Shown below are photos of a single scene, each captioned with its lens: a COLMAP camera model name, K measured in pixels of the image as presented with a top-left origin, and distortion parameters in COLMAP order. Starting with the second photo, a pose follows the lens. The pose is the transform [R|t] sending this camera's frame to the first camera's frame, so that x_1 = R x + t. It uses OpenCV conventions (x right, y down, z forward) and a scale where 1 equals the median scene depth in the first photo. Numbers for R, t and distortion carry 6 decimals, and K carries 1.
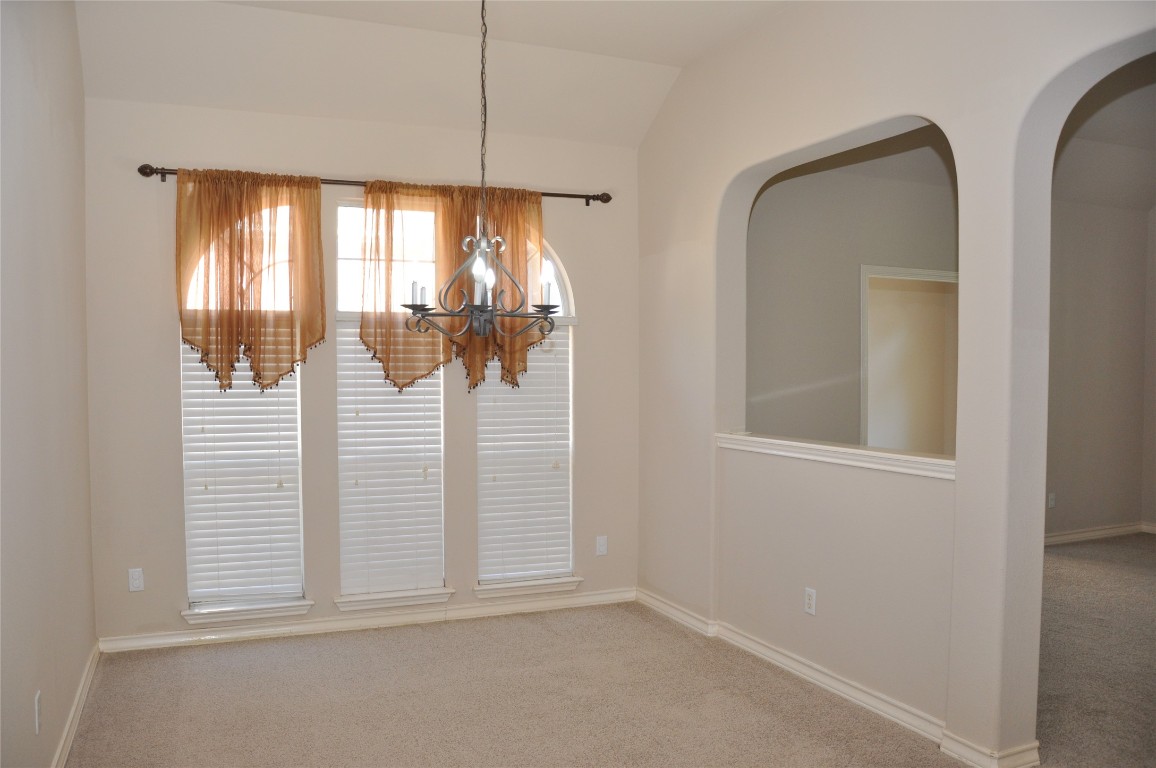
lens RADIAL K [[906.0, 0, 571.6], [0, 906.0, 380.9], [0, 0, 1]] dist [-0.132416, 0.049255]
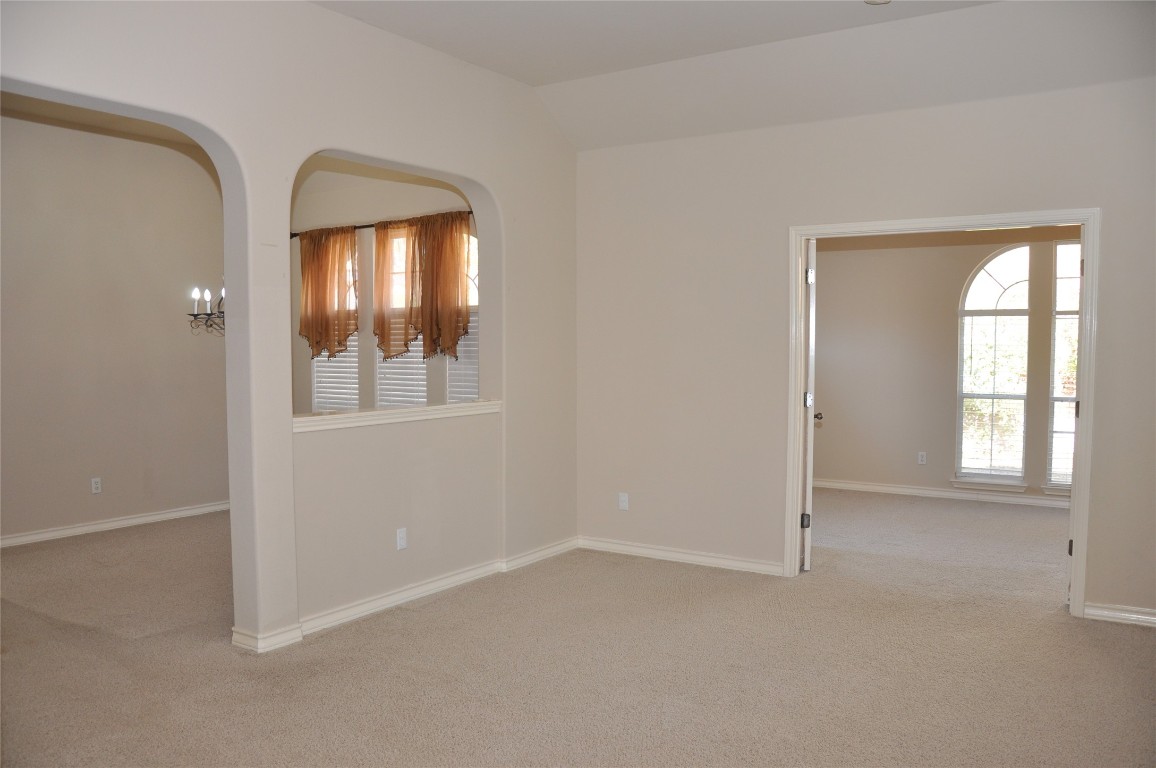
lens RADIAL K [[906.0, 0, 574.1], [0, 906.0, 384.2], [0, 0, 1]] dist [-0.132416, 0.049255]
pose [[0.544906, 0.039153, -0.837582, 1.242856], [-0.007949, 0.999106, 0.041532, -0.014626], [0.838459, -0.015973, 0.544730, 0.441235]]
